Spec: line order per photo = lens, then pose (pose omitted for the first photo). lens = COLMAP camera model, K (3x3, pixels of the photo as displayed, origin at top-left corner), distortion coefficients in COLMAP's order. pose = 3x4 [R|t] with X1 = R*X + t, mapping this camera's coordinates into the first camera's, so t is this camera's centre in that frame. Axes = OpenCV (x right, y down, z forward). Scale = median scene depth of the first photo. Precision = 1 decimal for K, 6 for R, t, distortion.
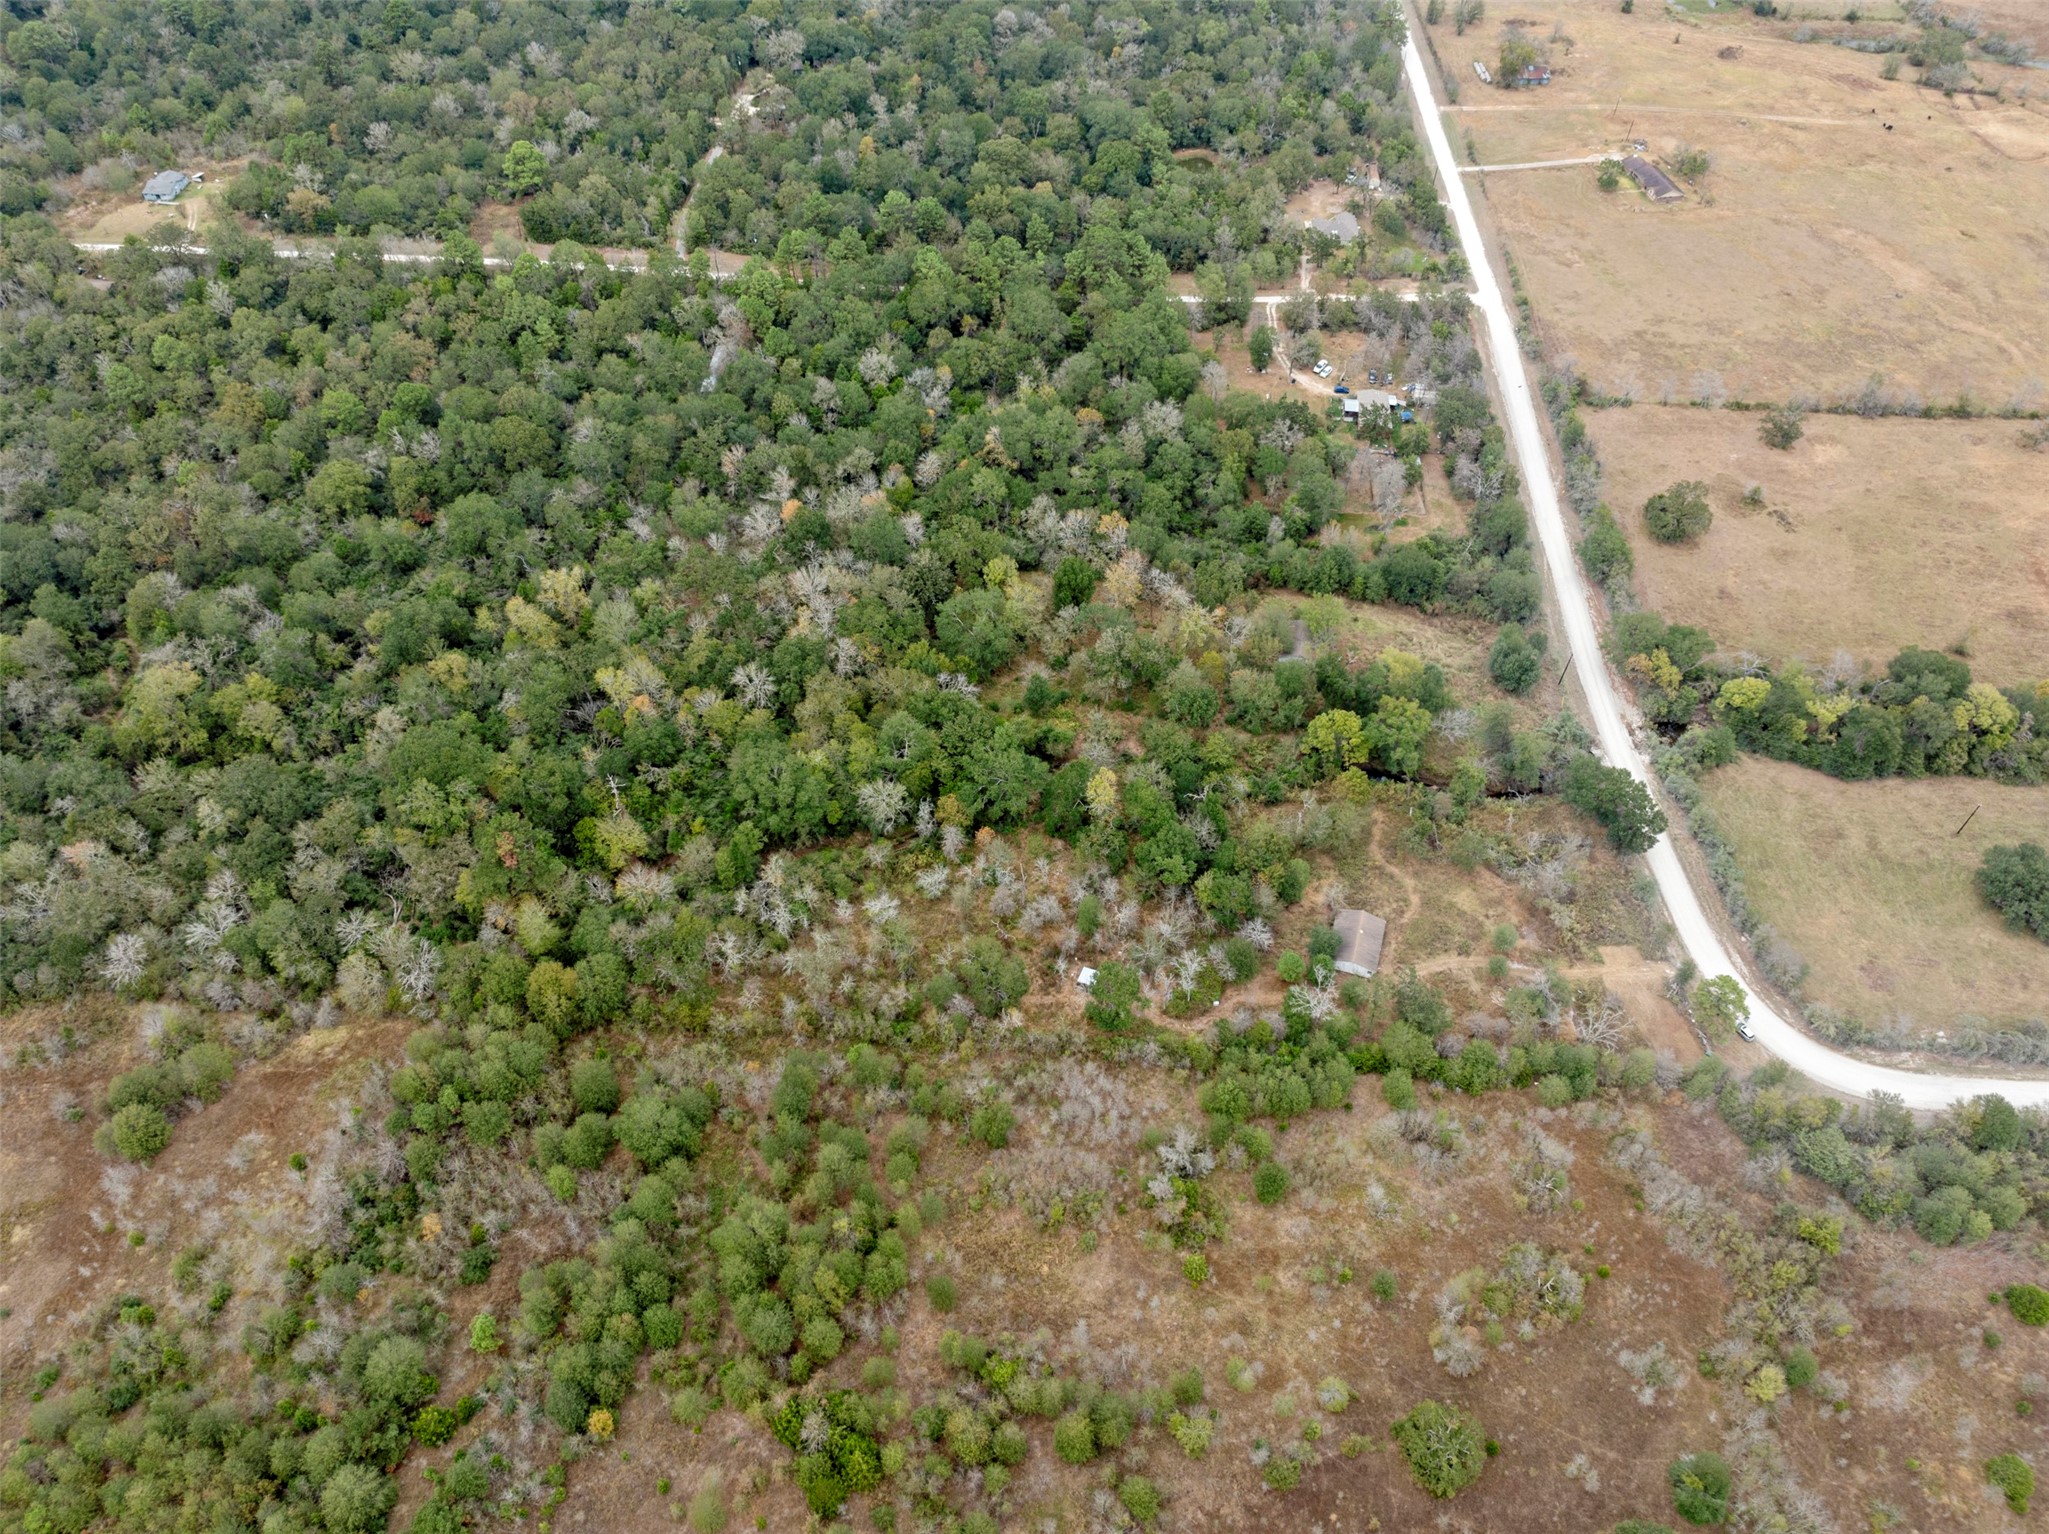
lens RADIAL K [[1438.1, 0, 1024.5], [0, 1438.1, 767.0], [0, 0, 1]] dist [-0.050109, 0.021666]
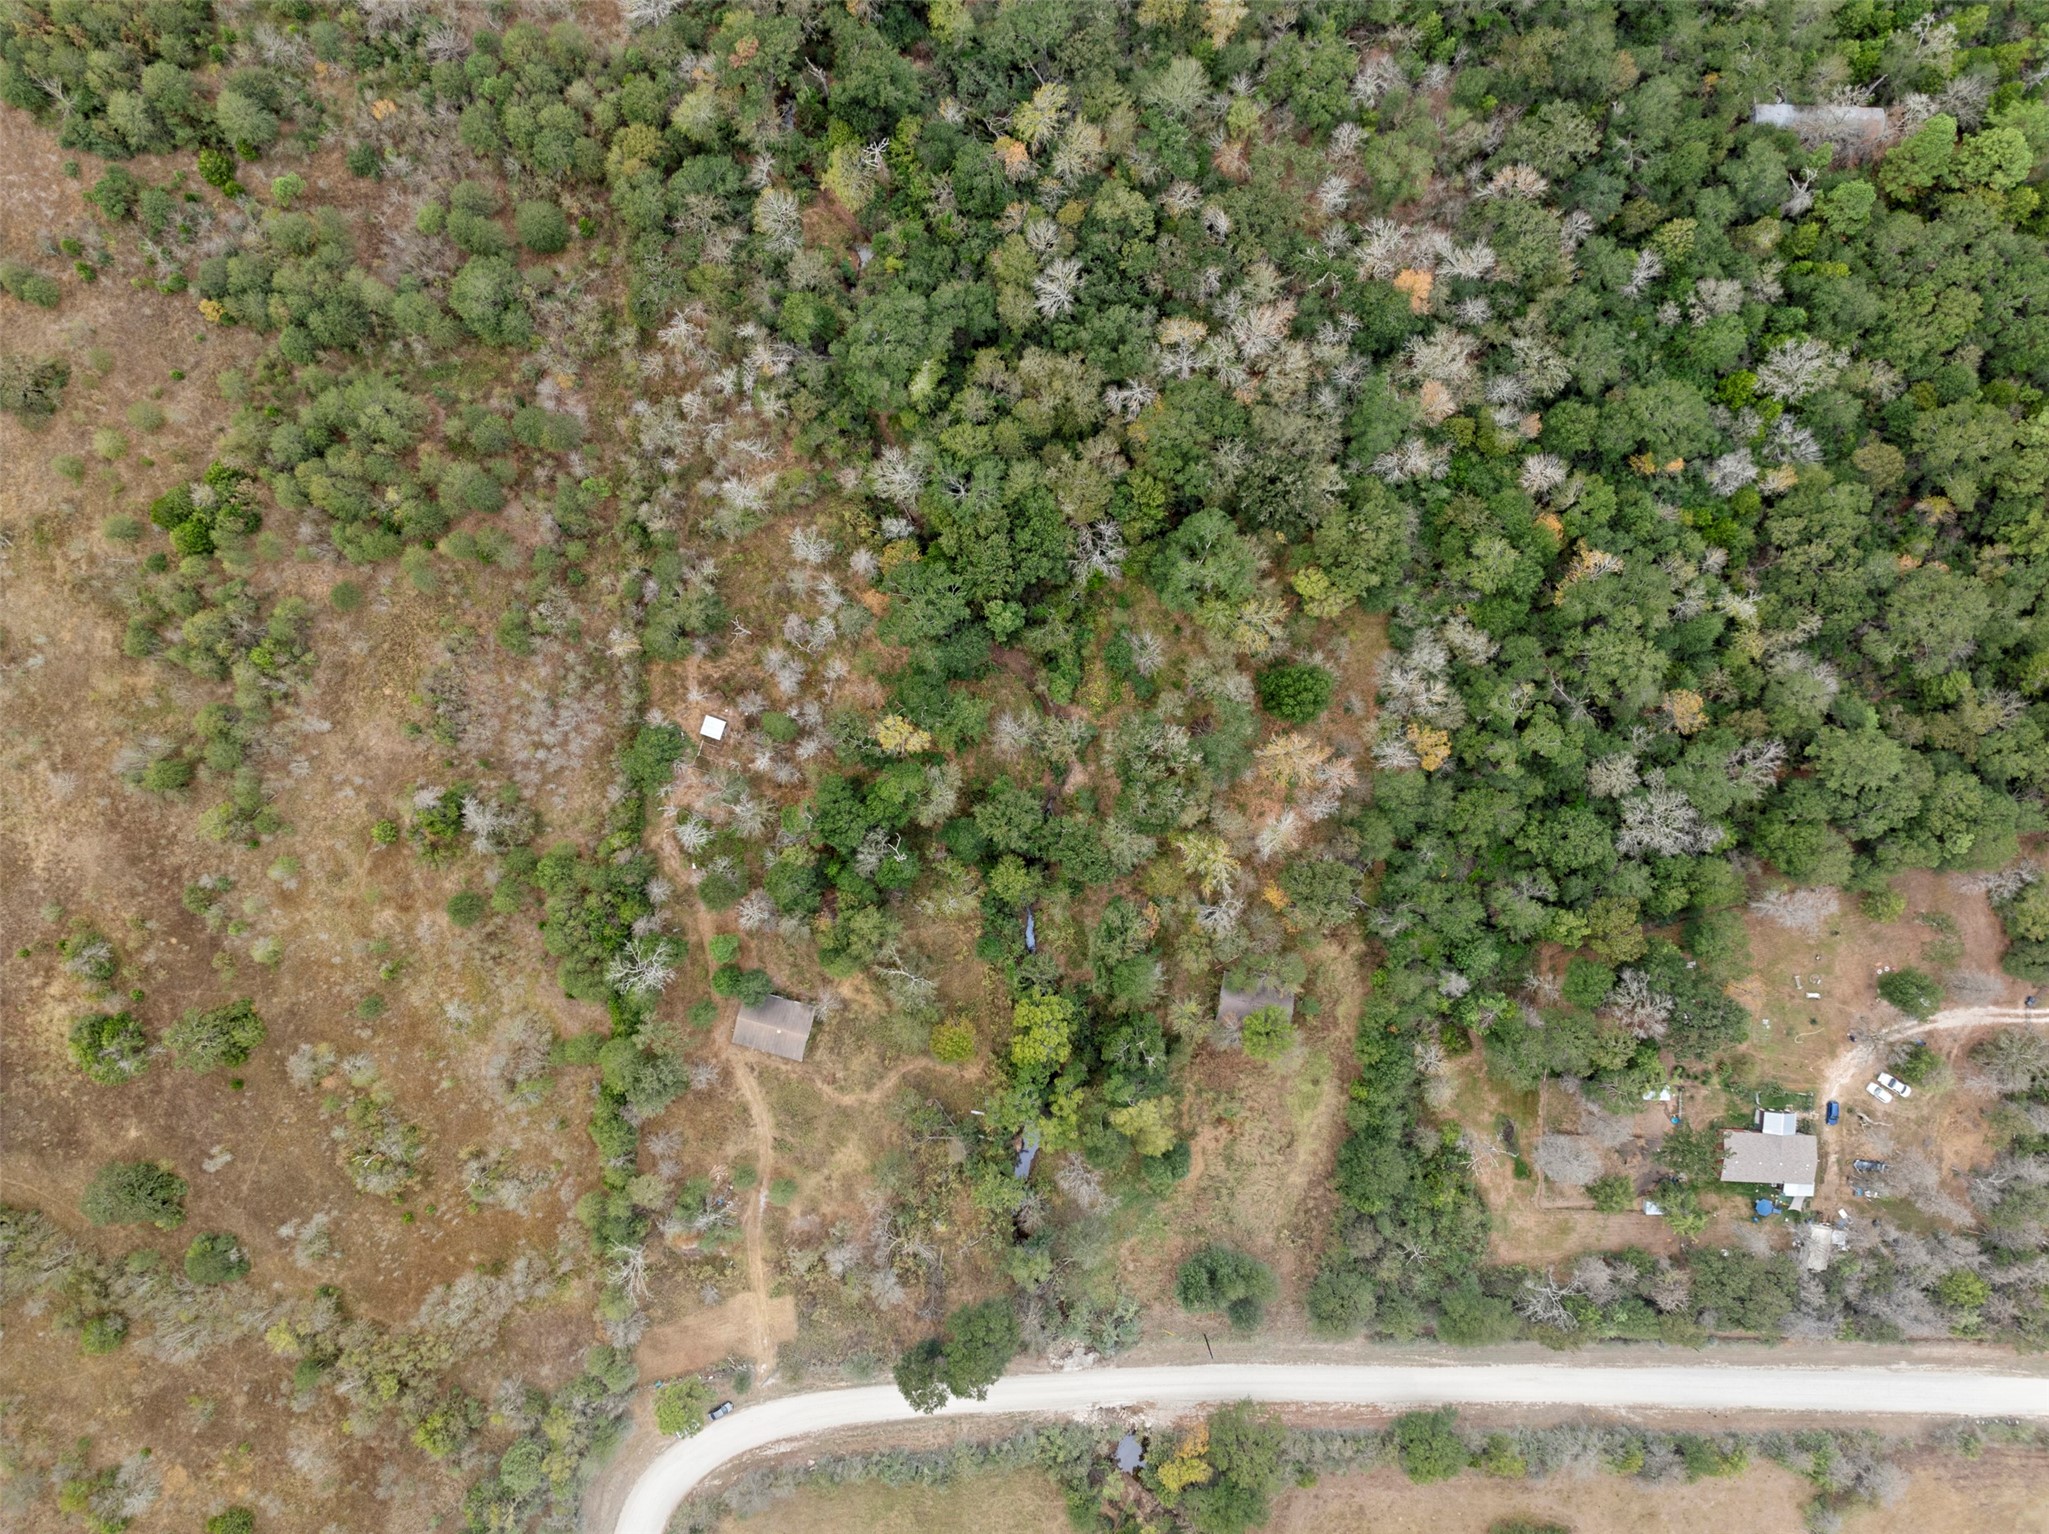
lens RADIAL K [[1438.1, 0, 1024.5], [0, 1438.1, 767.0], [0, 0, 1]] dist [-0.050109, 0.021666]
pose [[0.043791, 0.998956, -0.012980, 0.078563], [-0.753441, 0.041555, 0.656201, -0.521442], [0.656056, -0.018956, 0.754474, 0.378766]]
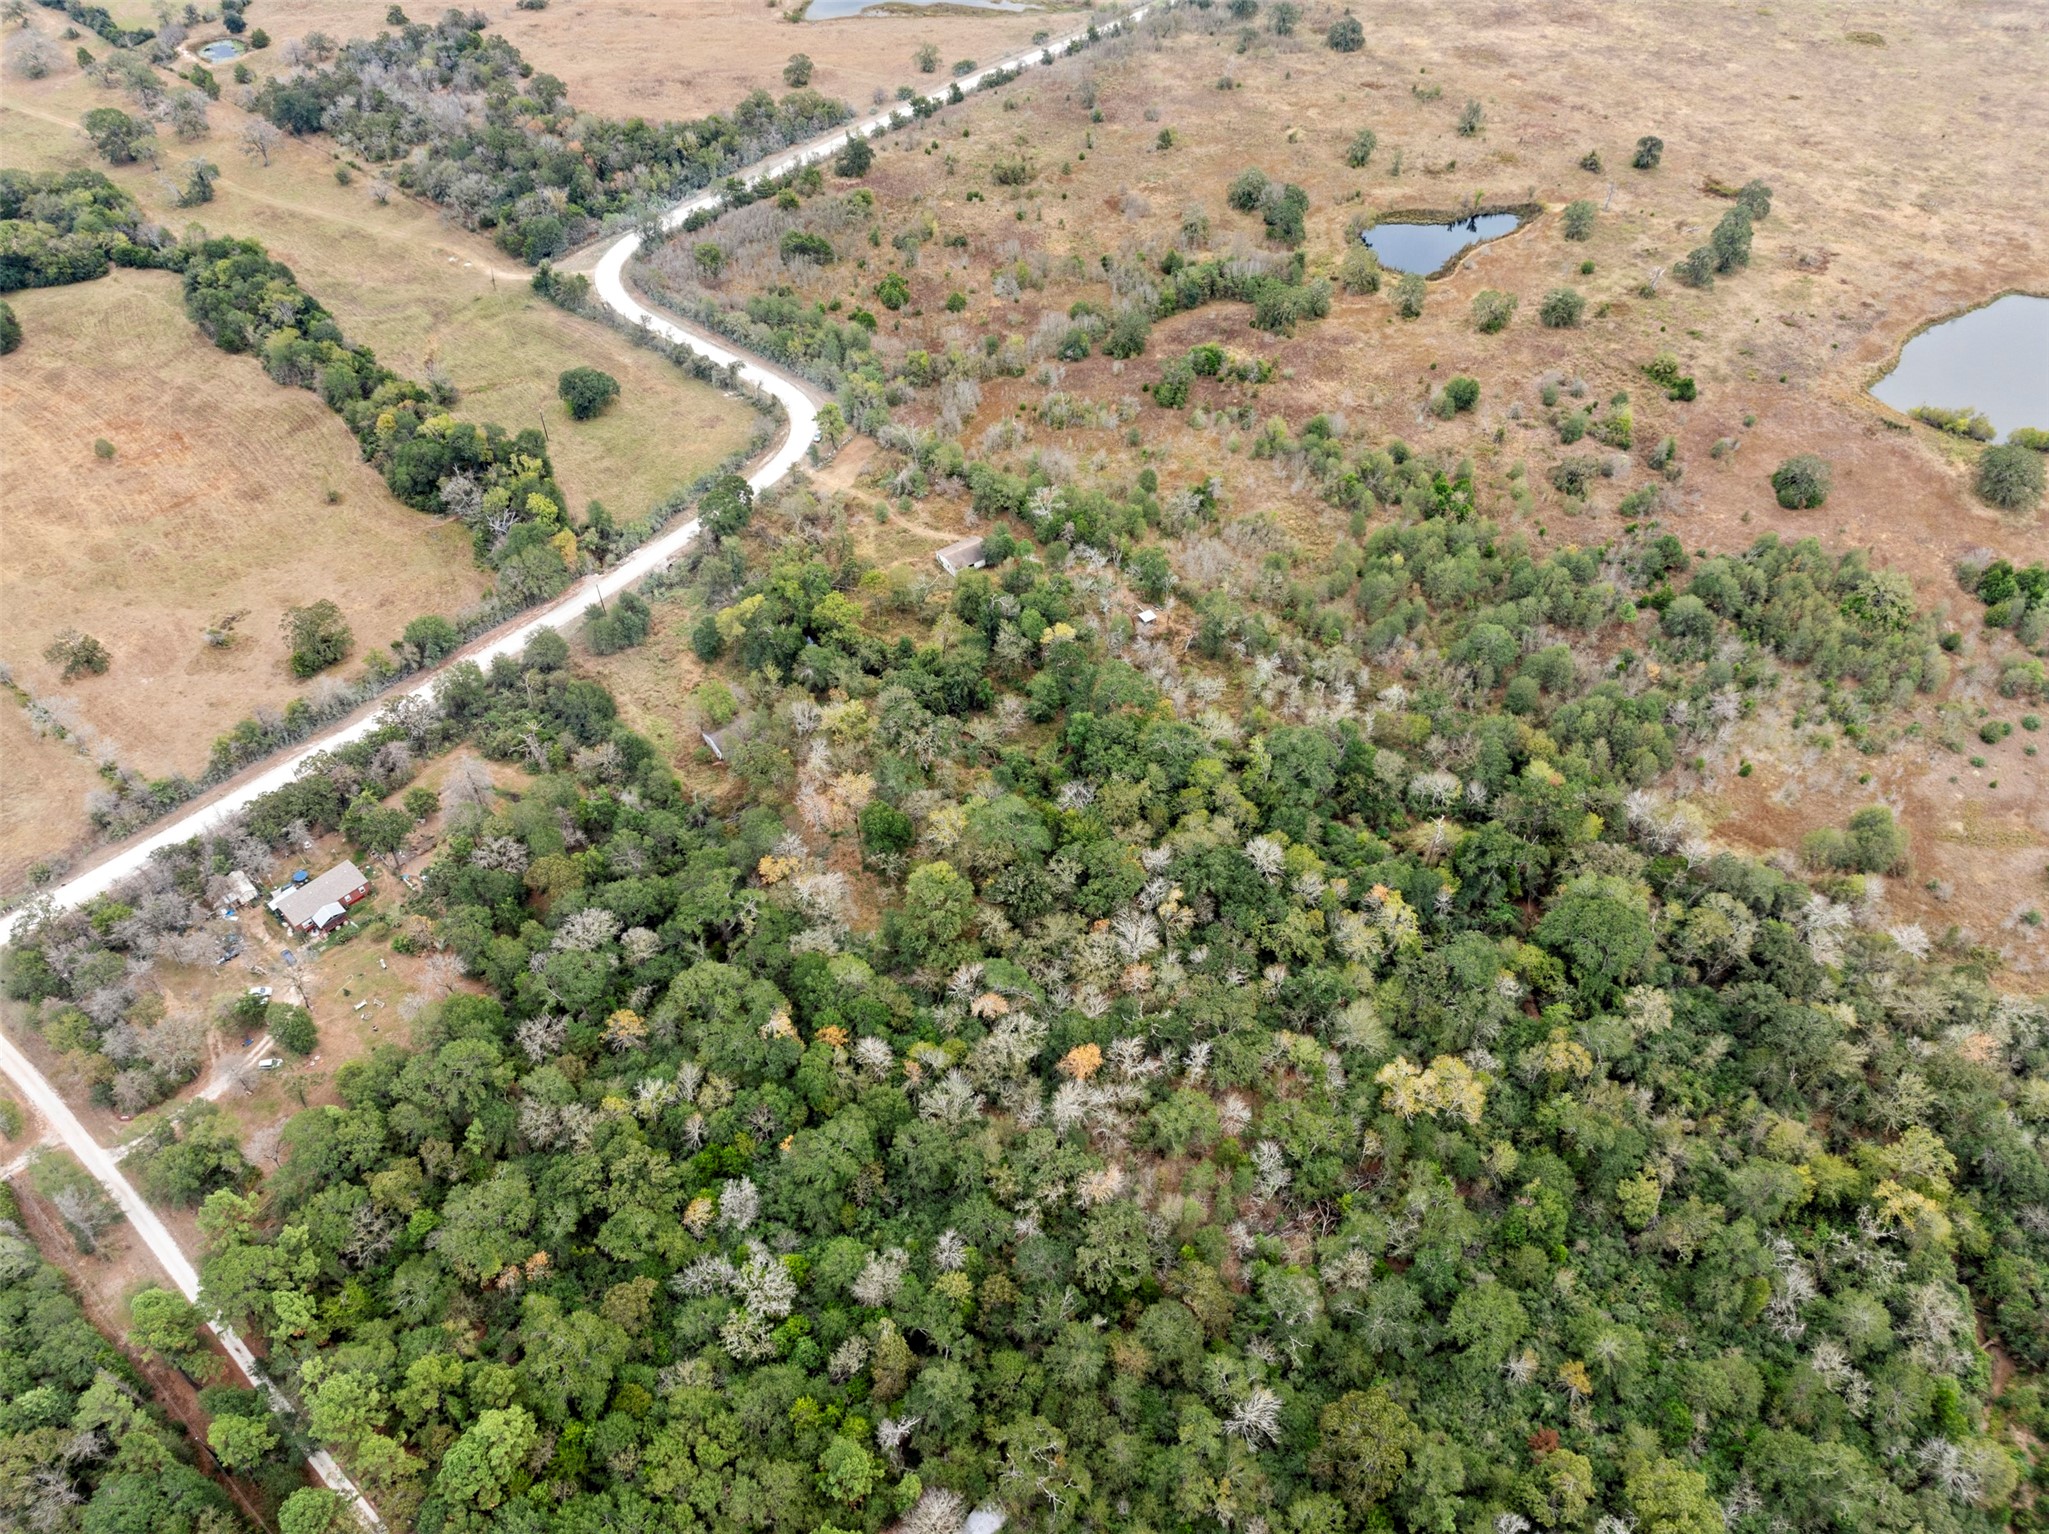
lens RADIAL K [[1438.1, 0, 1024.5], [0, 1438.1, 767.0], [0, 0, 1]] dist [-0.050109, 0.021666]
pose [[-0.793764, -0.446040, 0.413505, -0.408587], [0.449452, 0.027904, 0.892868, -0.933983], [-0.409794, 0.894578, 0.178324, 0.807078]]
